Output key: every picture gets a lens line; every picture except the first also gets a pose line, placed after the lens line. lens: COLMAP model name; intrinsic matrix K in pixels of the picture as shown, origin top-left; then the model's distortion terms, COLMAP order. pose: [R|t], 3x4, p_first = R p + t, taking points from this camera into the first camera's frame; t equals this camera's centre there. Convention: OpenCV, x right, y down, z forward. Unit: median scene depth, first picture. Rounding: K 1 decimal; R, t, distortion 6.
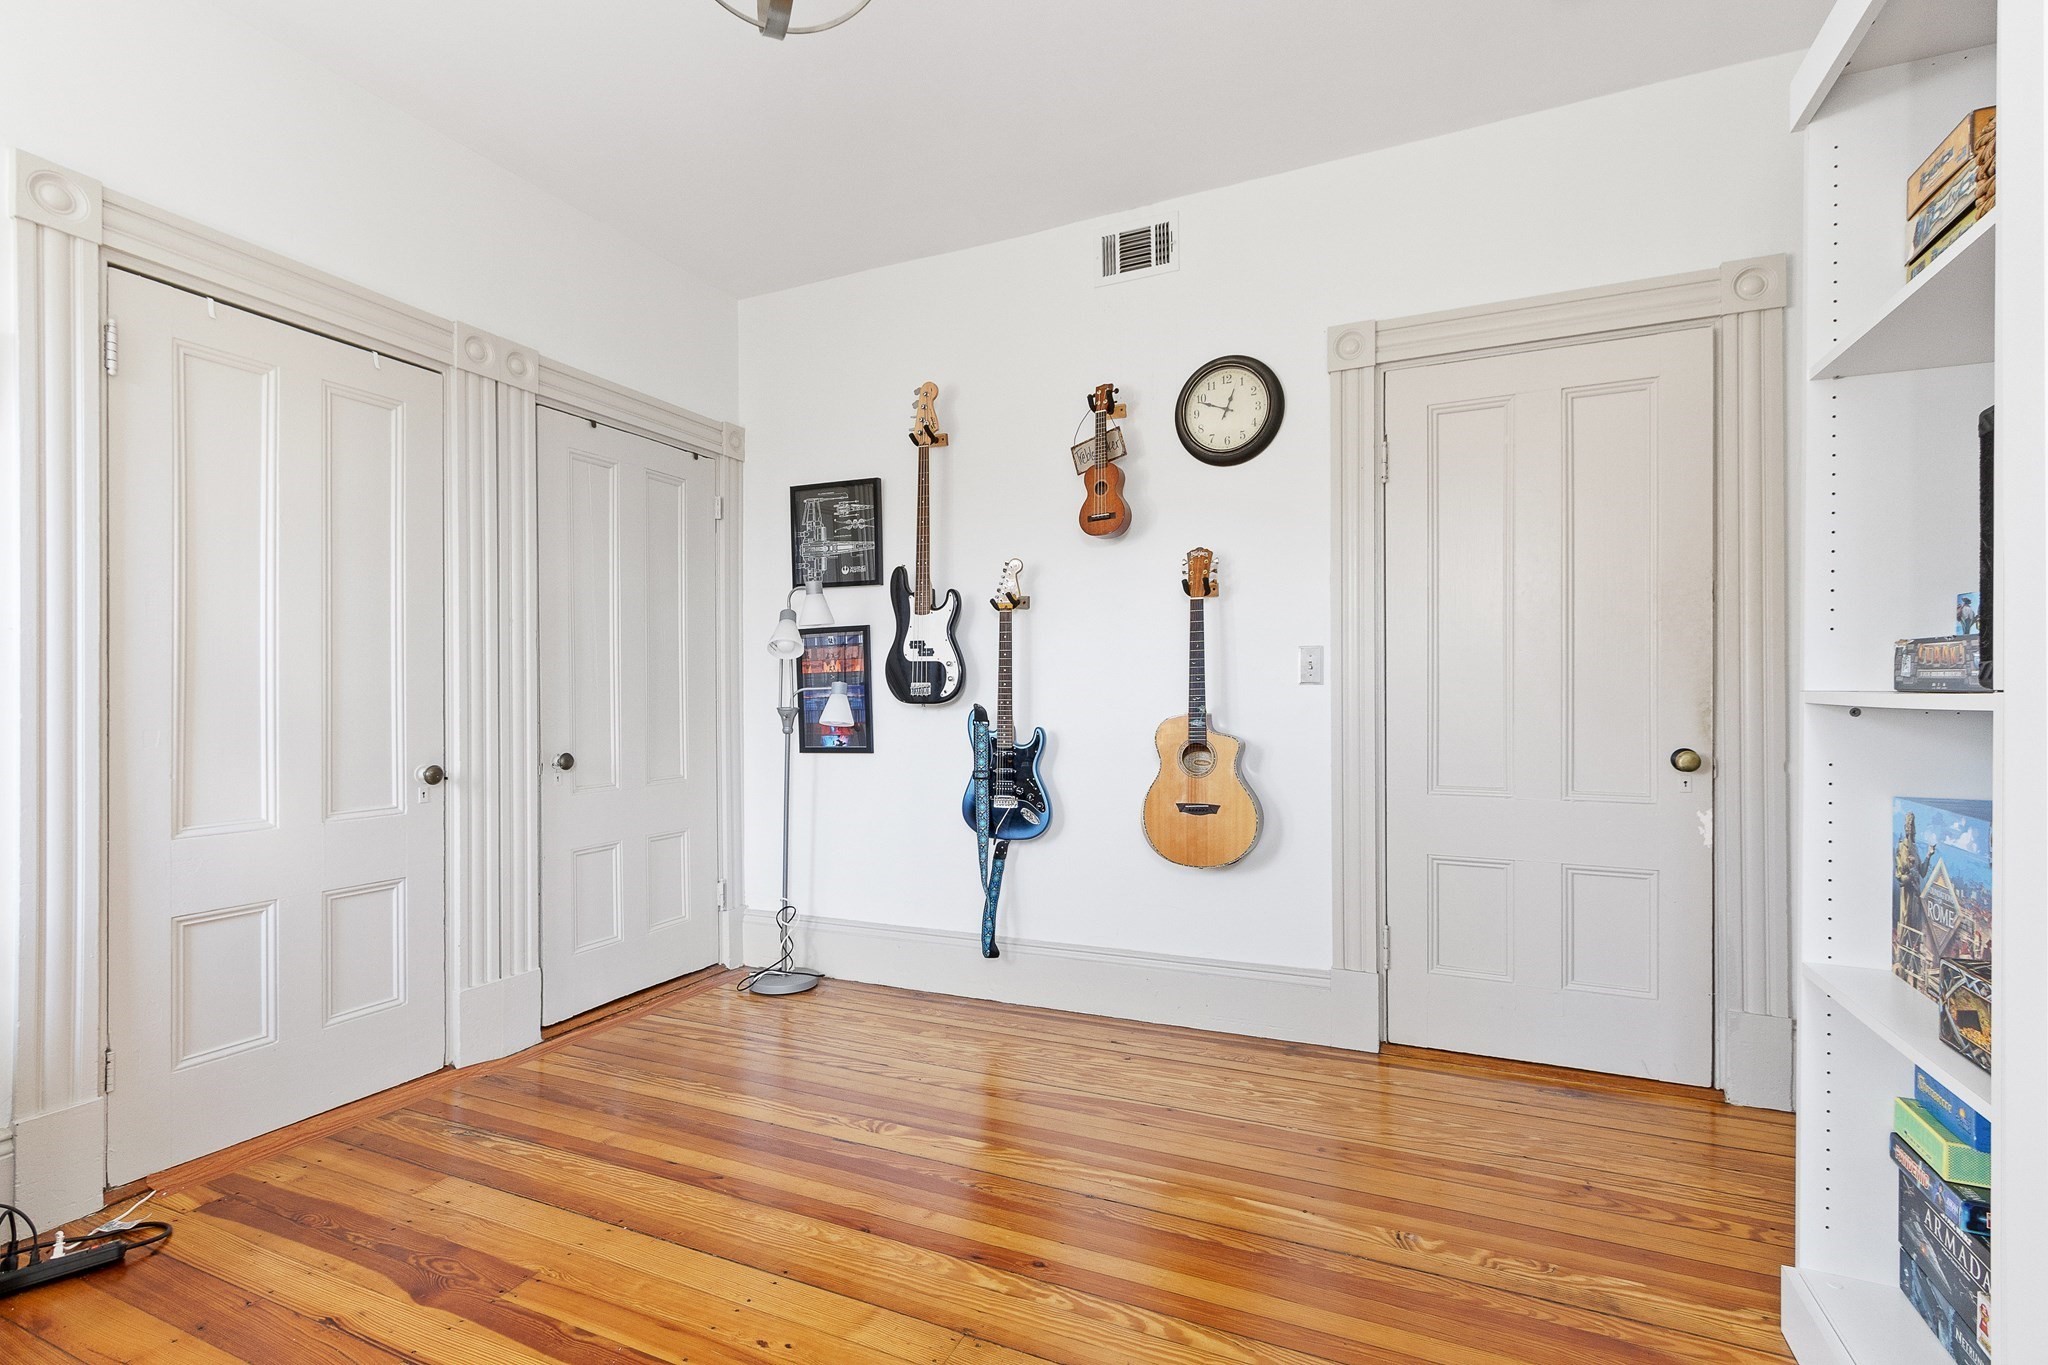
lens RADIAL K [[951.3, 0, 1009.0], [0, 951.3, 698.5], [0, 0, 1]] dist [0.003621, 0.000555]
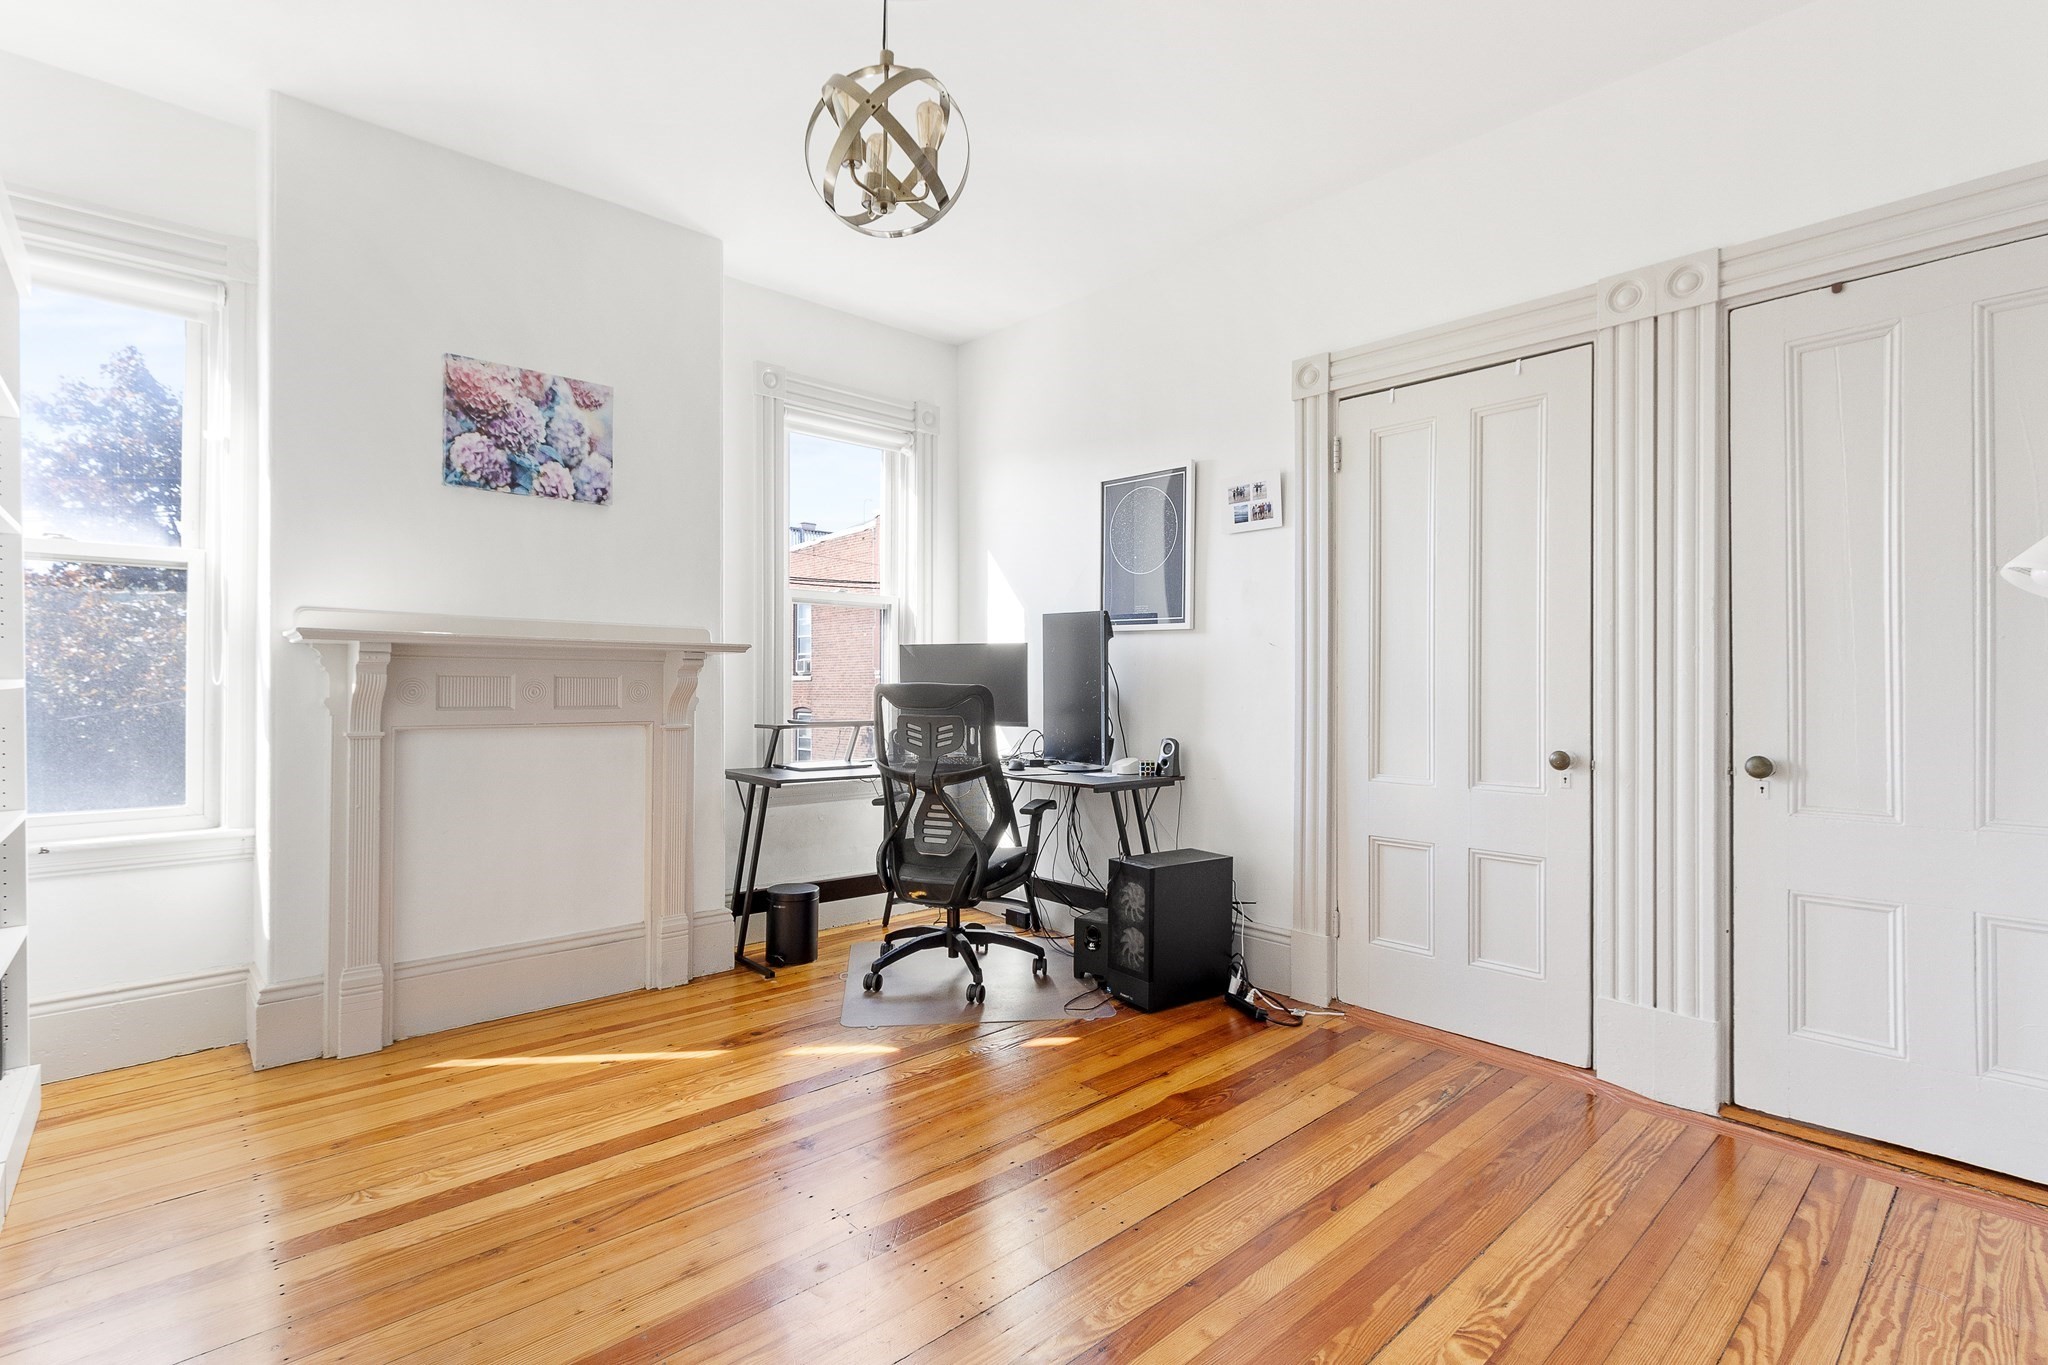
lens RADIAL K [[951.3, 0, 1013.0], [0, 951.3, 680.6], [0, 0, 1]] dist [0.003621, 0.000555]
pose [[-0.383261, -0.001118, -0.923639, 0.571398], [-0.003821, 0.999993, 0.000374, -0.000772], [0.923632, 0.003672, -0.383263, 0.927970]]
